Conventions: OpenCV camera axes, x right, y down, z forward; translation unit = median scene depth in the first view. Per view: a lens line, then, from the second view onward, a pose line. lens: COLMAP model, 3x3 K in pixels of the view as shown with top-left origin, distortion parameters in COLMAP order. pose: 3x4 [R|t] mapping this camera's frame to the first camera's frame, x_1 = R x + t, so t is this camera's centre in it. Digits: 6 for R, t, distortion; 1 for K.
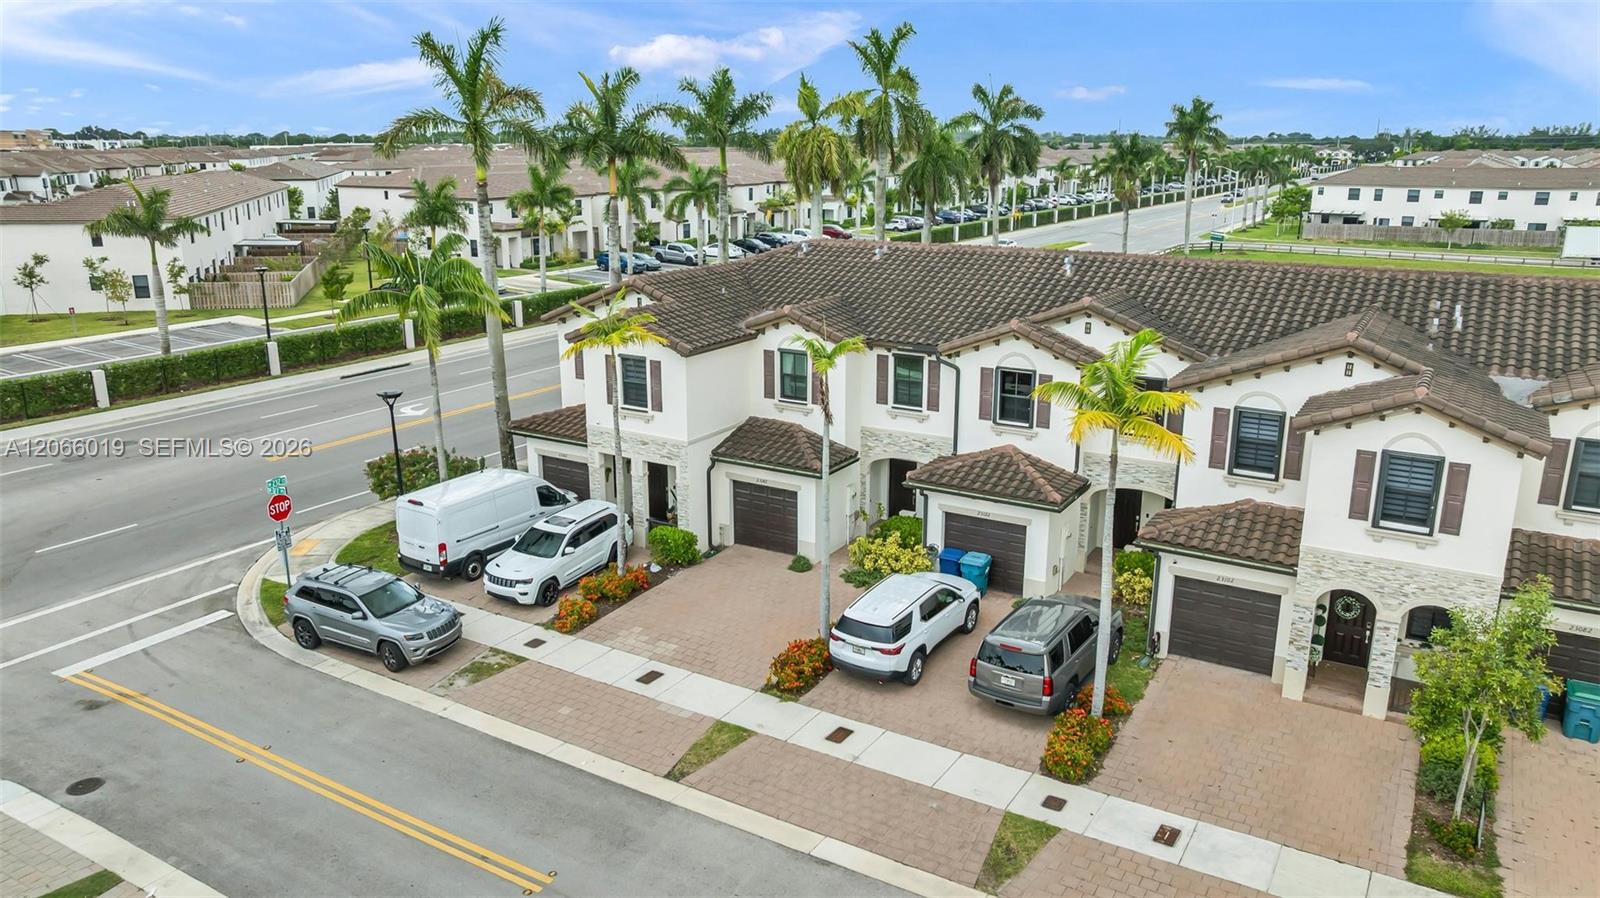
lens RADIAL K [[1132.2, 0, 807.5], [0, 1132.2, 449.2], [0, 0, 1]] dist [-0.059547, 0.074211]
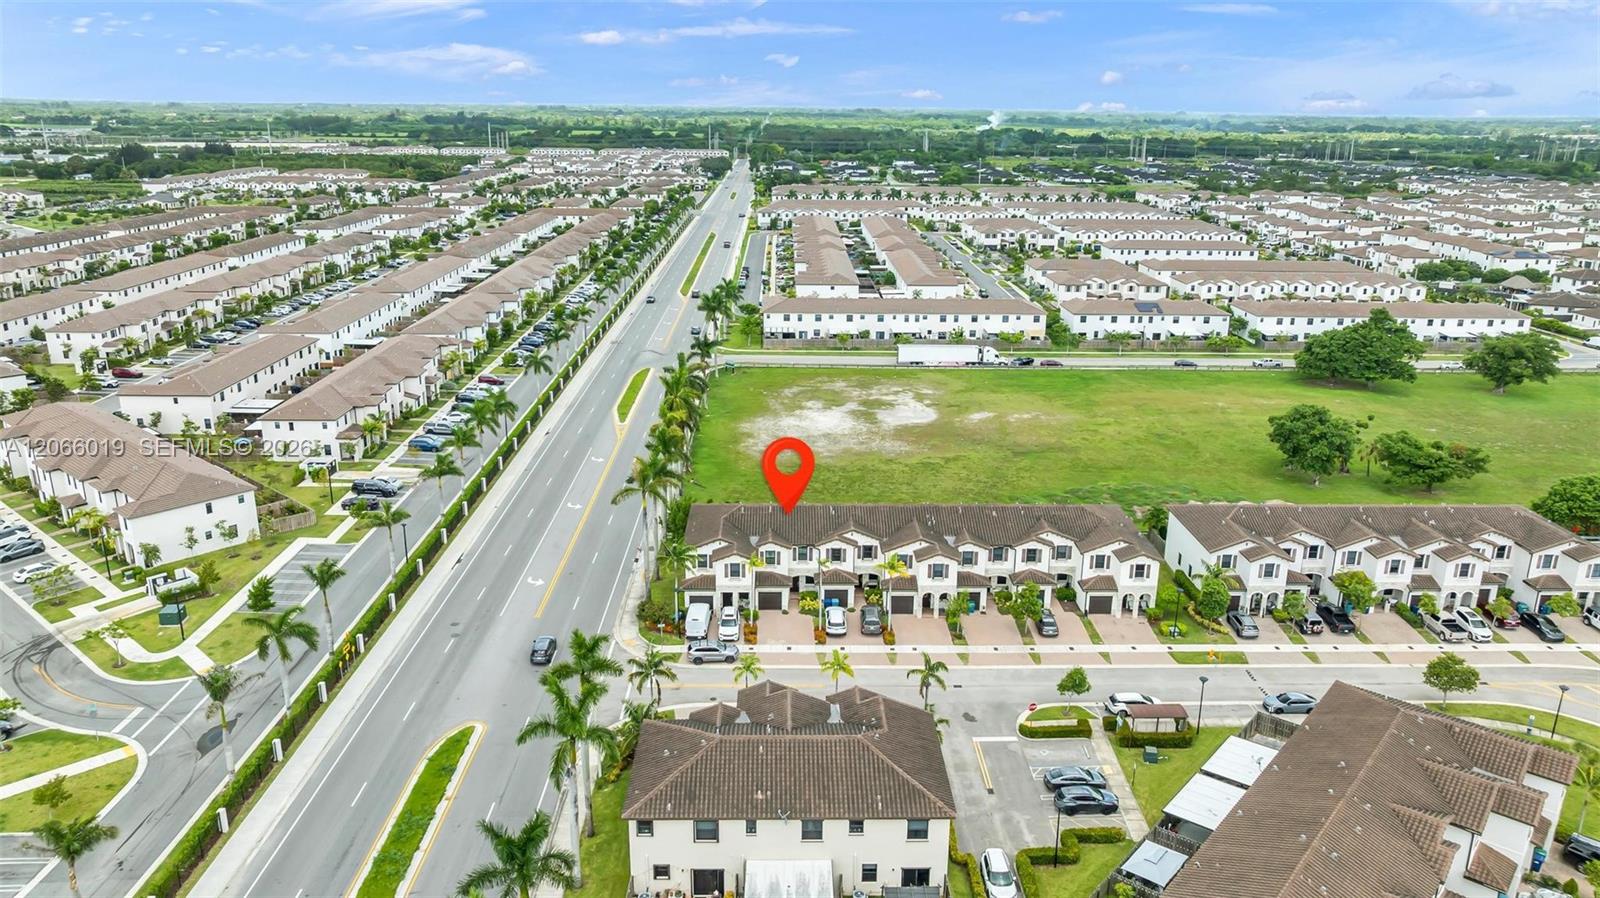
lens RADIAL K [[1132.2, 0, 807.5], [0, 1132.2, 449.2], [0, 0, 1]] dist [-0.059547, 0.074211]
pose [[0.846271, -0.148298, 0.511696, -1.965486], [0.130861, 0.988914, 0.070178, -0.747448], [-0.516430, 0.007571, 0.856296, -2.408601]]
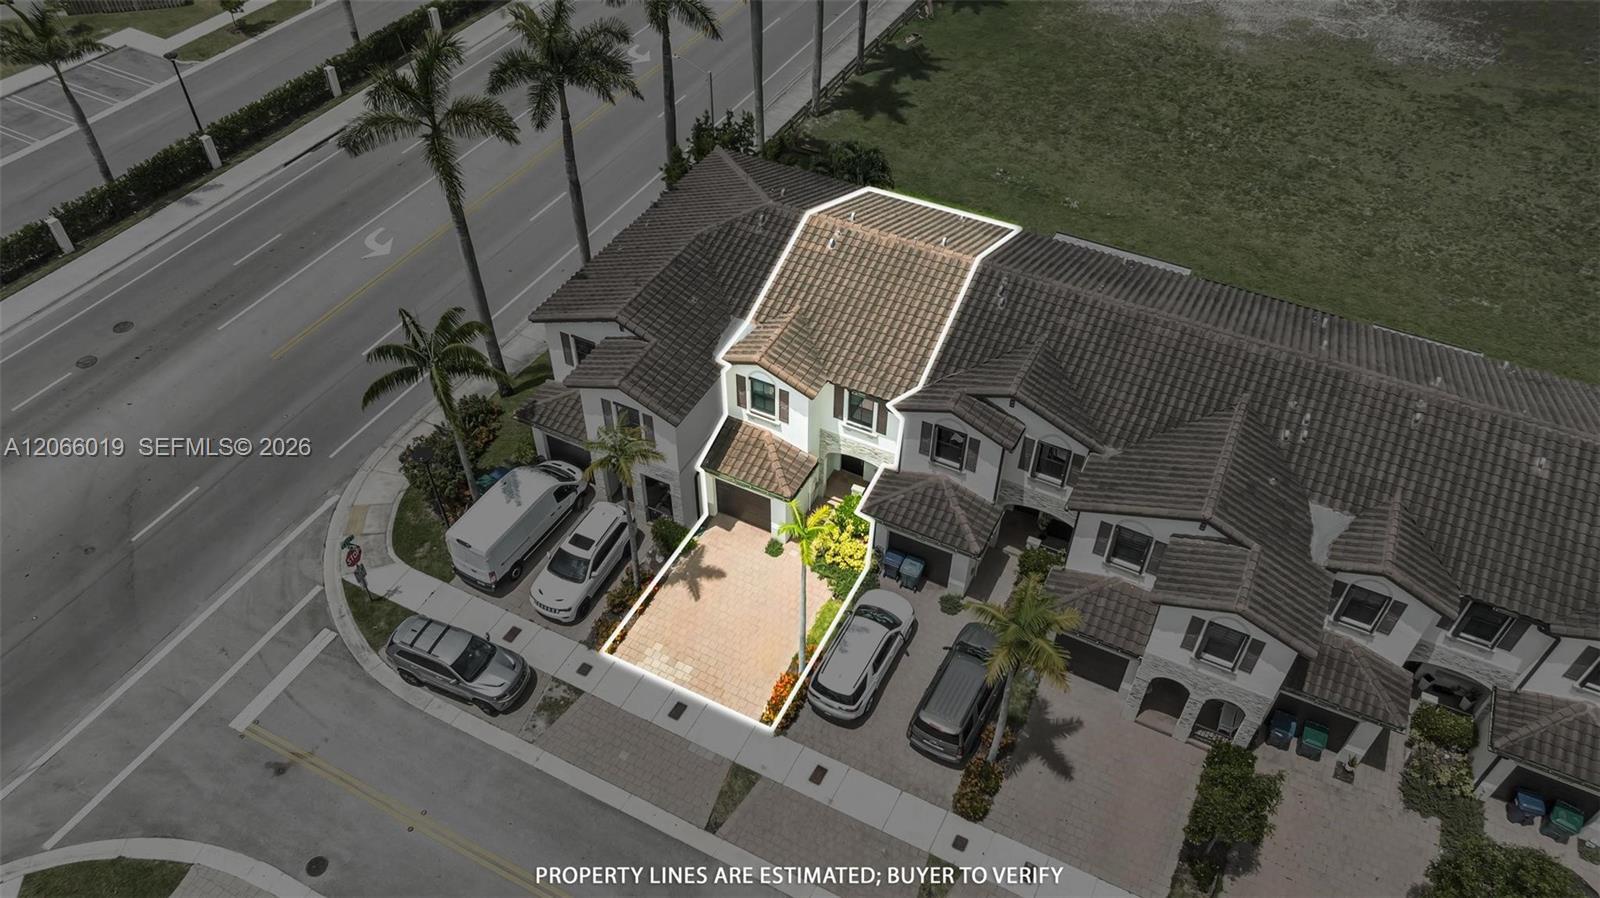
lens RADIAL K [[1132.2, 0, 807.5], [0, 1132.2, 449.2], [0, 0, 1]] dist [-0.059547, 0.074211]
pose [[0.997165, -0.043570, 0.061347, -0.049310], [0.008369, 0.874459, 0.485027, -0.714986], [-0.074778, -0.483139, 0.872345, -0.061880]]
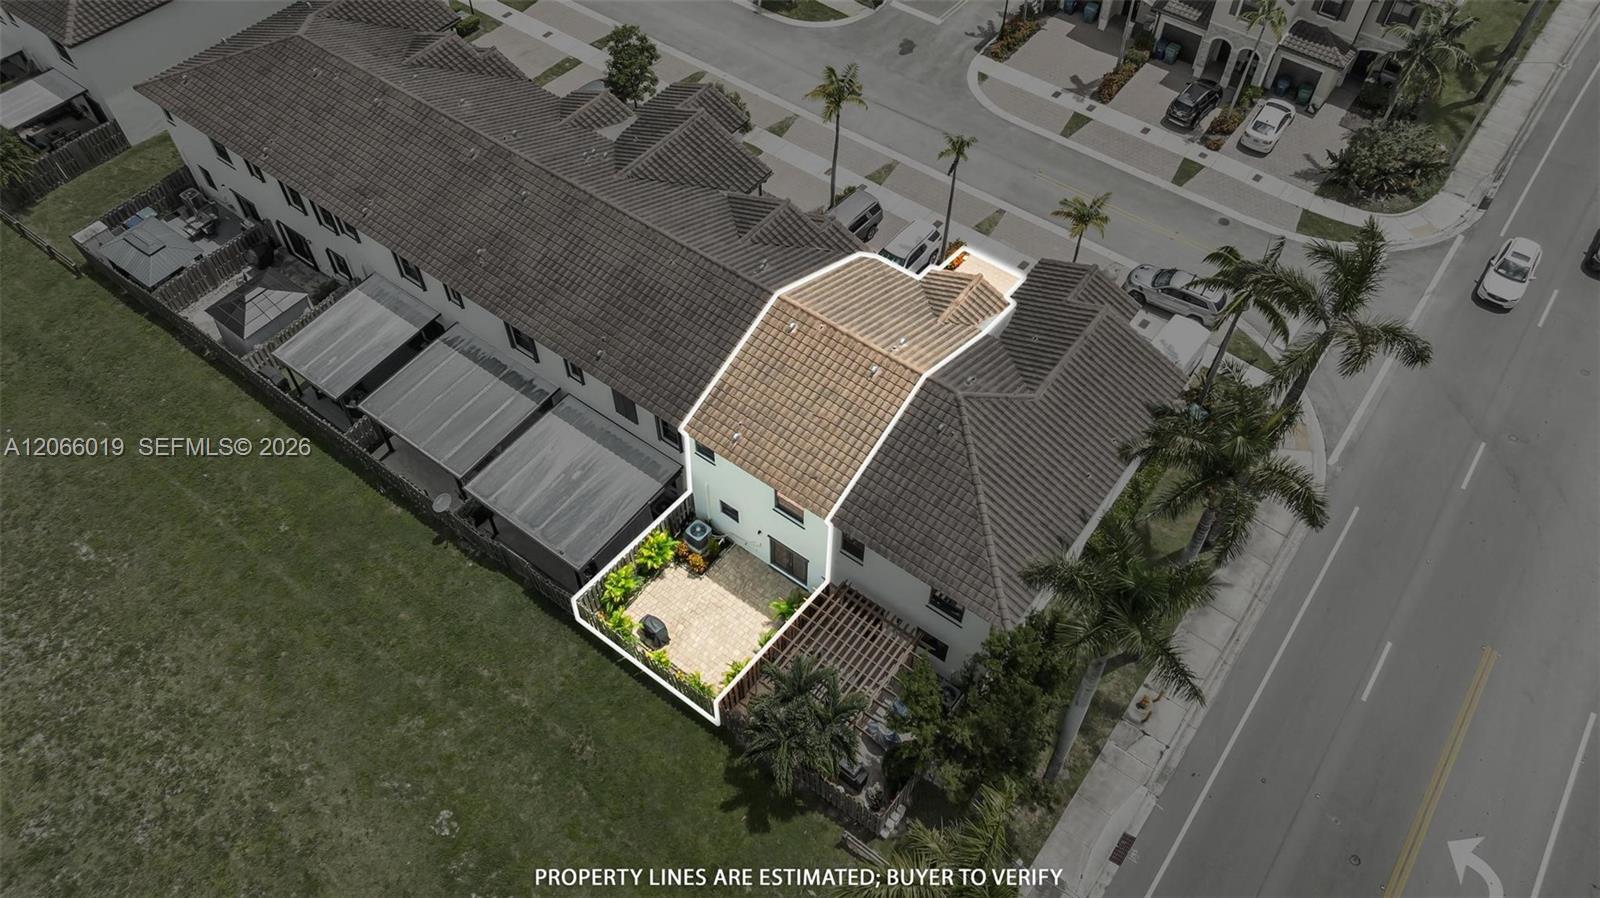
lens RADIAL K [[1132.2, 0, 807.5], [0, 1132.2, 449.2], [0, 0, 1]] dist [-0.059547, 0.074211]
pose [[-0.994986, -0.086449, 0.050294, 0.121275], [0.014071, 0.376873, 0.926158, -1.558104], [-0.099019, 0.922222, -0.373767, 2.047439]]
